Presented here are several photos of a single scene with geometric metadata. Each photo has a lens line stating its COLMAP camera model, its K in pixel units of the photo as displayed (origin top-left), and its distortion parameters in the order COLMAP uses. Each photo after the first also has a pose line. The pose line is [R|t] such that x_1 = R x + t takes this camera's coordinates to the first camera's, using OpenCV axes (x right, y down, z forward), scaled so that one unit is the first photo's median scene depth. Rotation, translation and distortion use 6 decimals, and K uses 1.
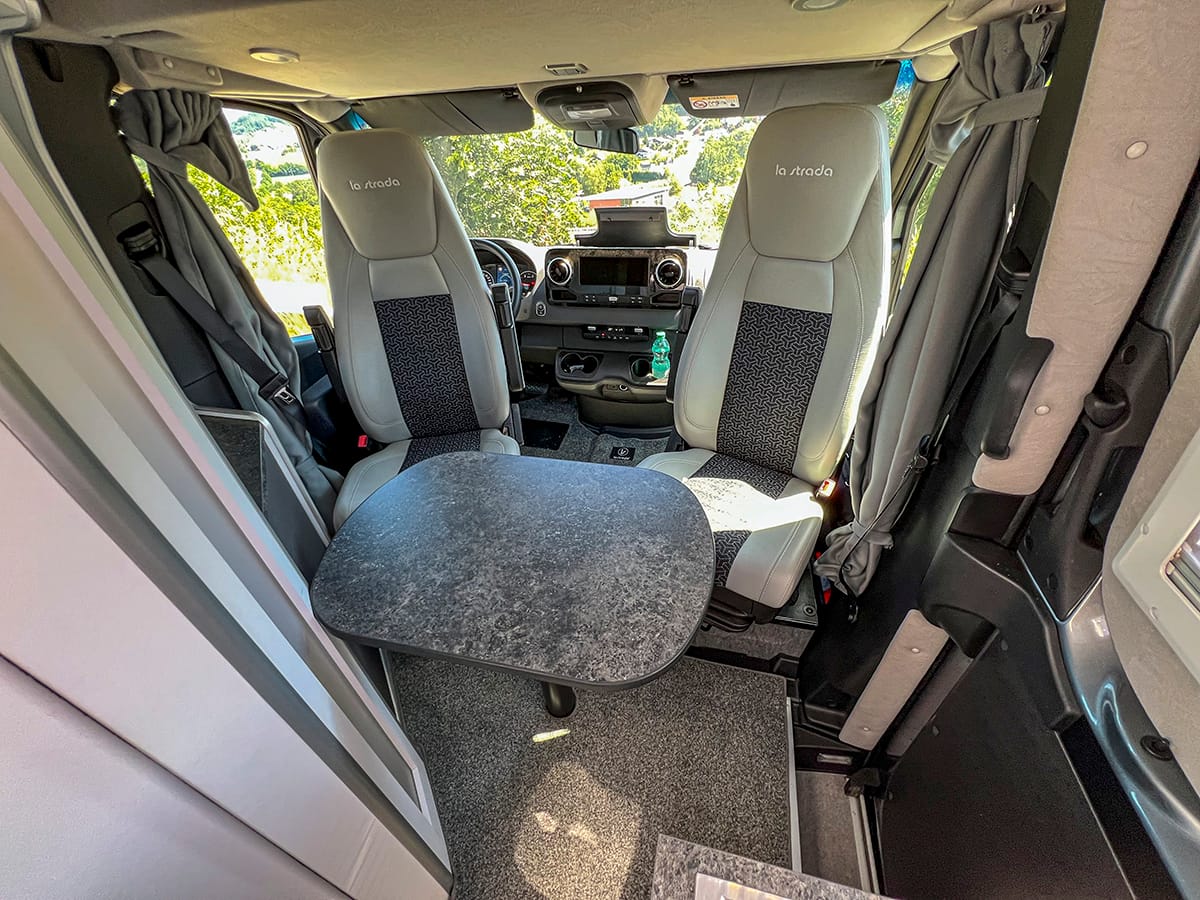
lens RADIAL K [[482.4, 0, 600.0], [0, 482.4, 450.0], [0, 0, 1]] dist [-0.000992, -0.000489]
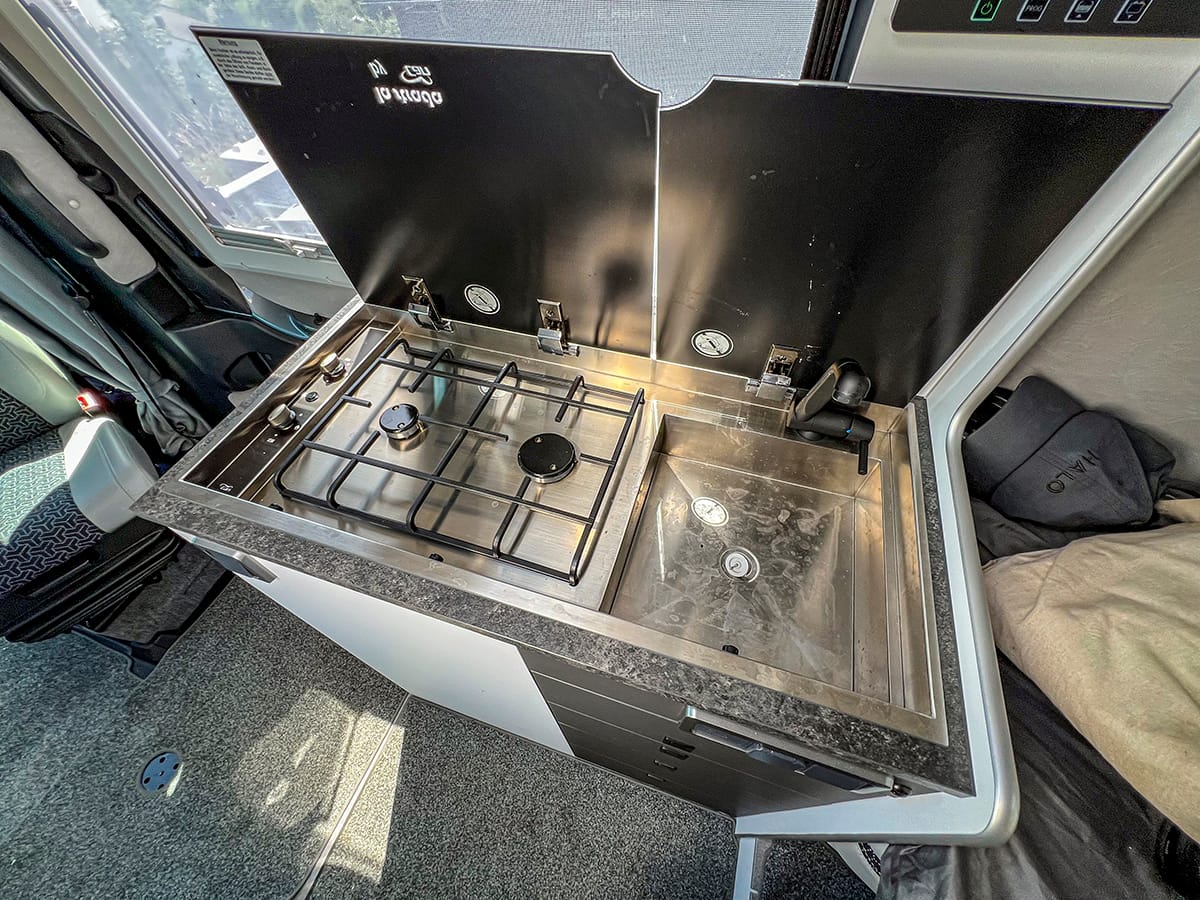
lens RADIAL K [[483.0, 0, 600.0], [0, 483.0, 450.0], [0, 0, 1]] dist [-0.000485, -0.000067]
pose [[0.065033, -0.746355, 0.662363, -0.280955], [0.604828, 0.557429, 0.568732, 0.307355], [-0.793696, 0.363629, 0.487668, -0.412721]]
